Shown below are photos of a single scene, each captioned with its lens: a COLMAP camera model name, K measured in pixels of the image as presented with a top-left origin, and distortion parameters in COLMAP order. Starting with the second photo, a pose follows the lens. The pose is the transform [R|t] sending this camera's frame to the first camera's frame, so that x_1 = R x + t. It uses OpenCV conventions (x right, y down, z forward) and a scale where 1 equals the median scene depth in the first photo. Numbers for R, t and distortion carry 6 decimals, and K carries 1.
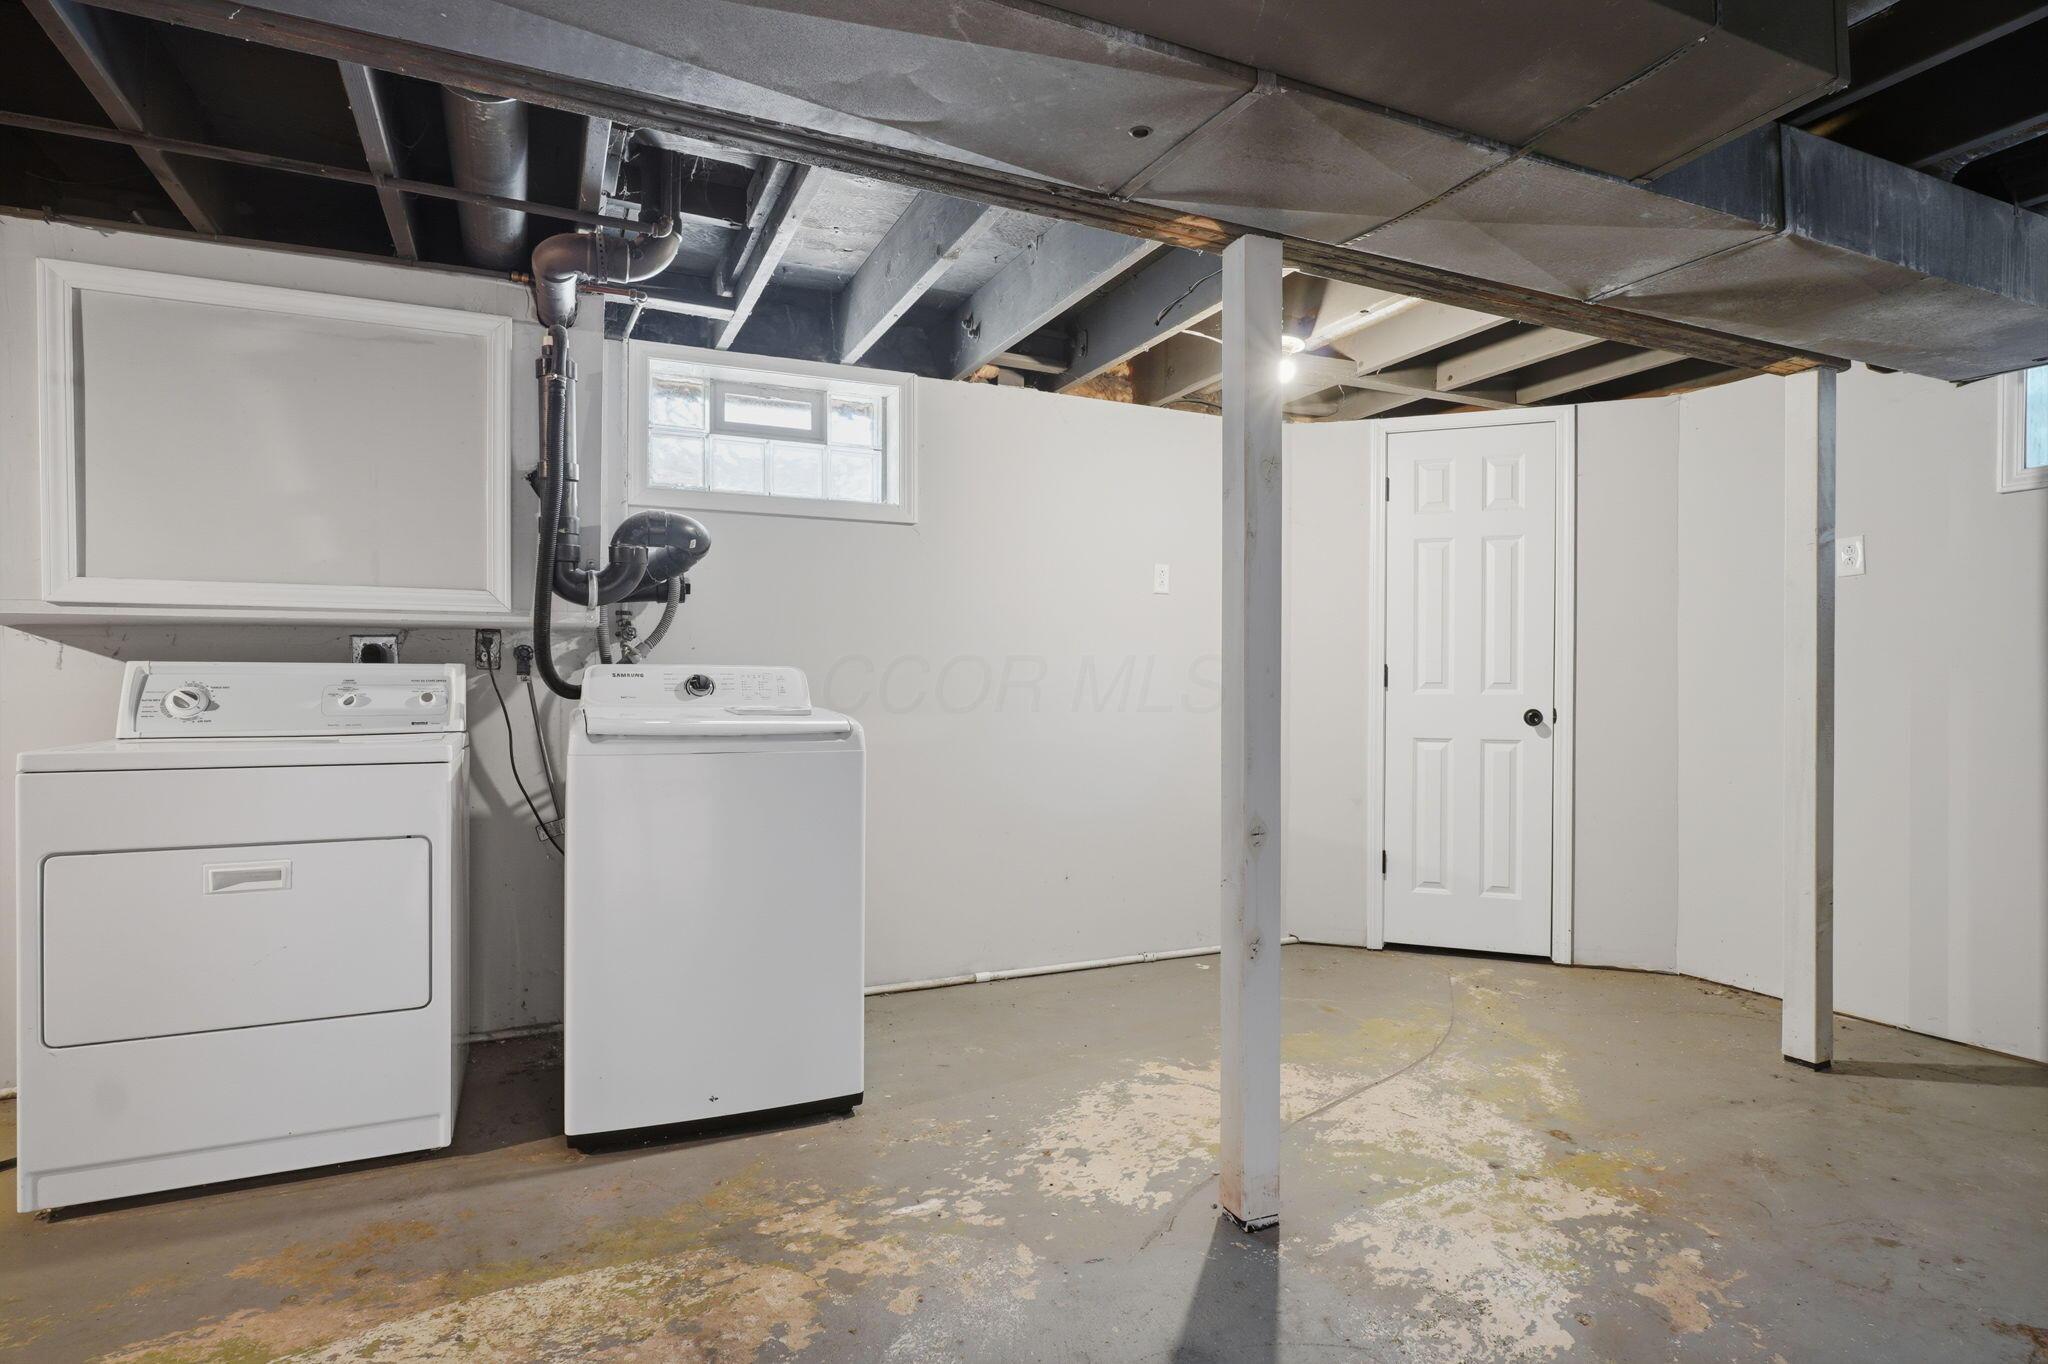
lens RADIAL K [[1056.6, 0, 1024.0], [0, 1056.6, 682.0], [0, 0, 1]] dist [0.001461, 0.000657]
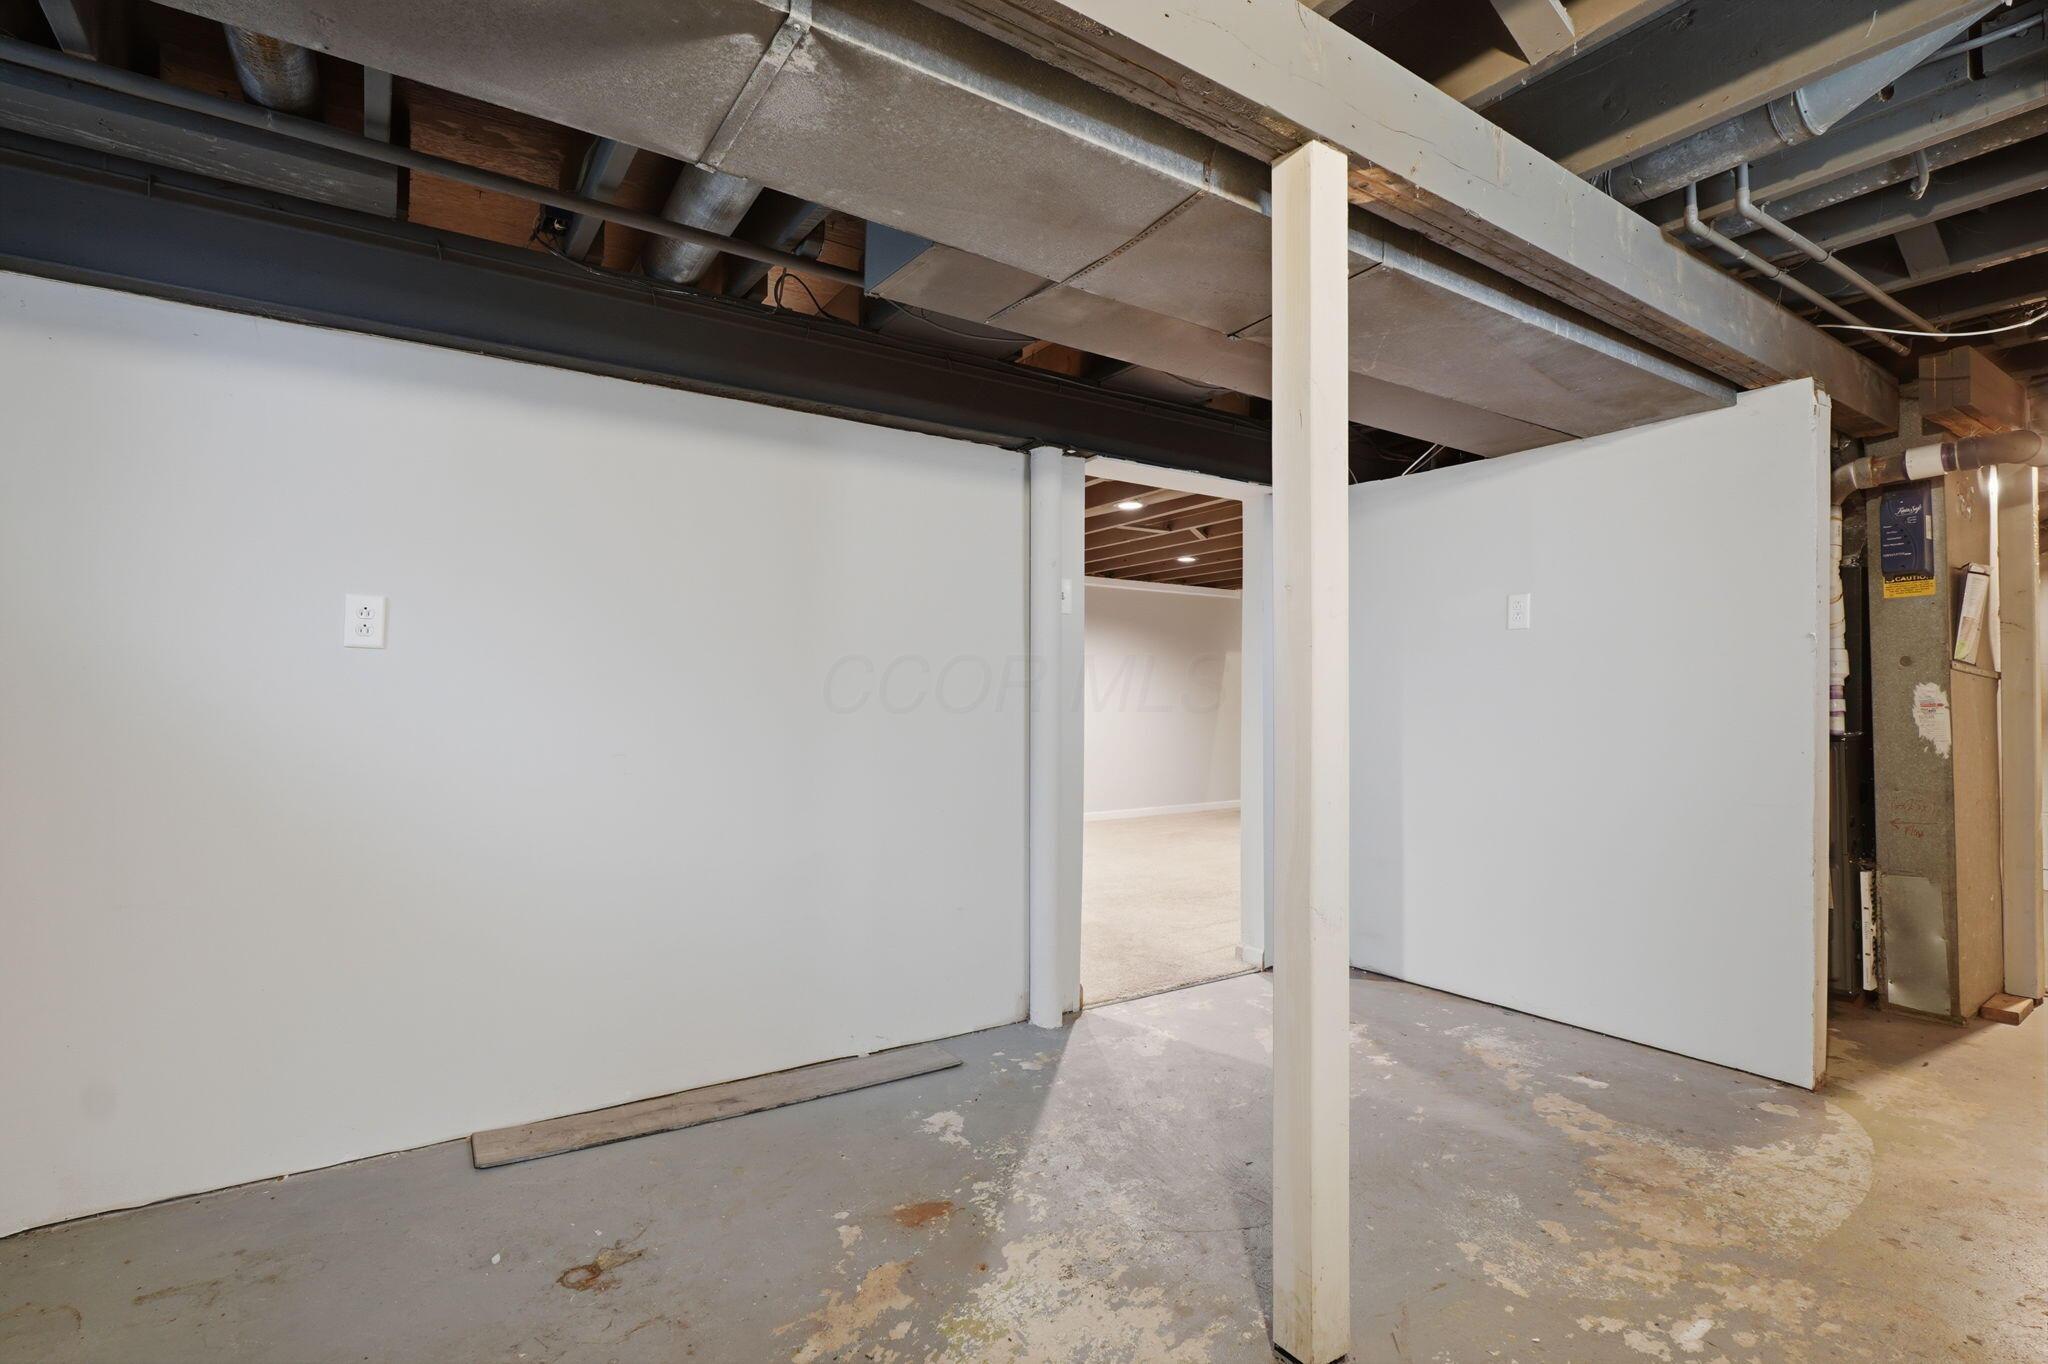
lens RADIAL K [[1056.6, 0, 1024.0], [0, 1056.6, 682.0], [0, 0, 1]] dist [0.001461, 0.000657]
pose [[-0.985136, -0.008555, -0.171563, 0.634244], [-0.005188, 0.999785, -0.020064, 0.012928], [0.171698, -0.018875, -0.984969, 1.962824]]
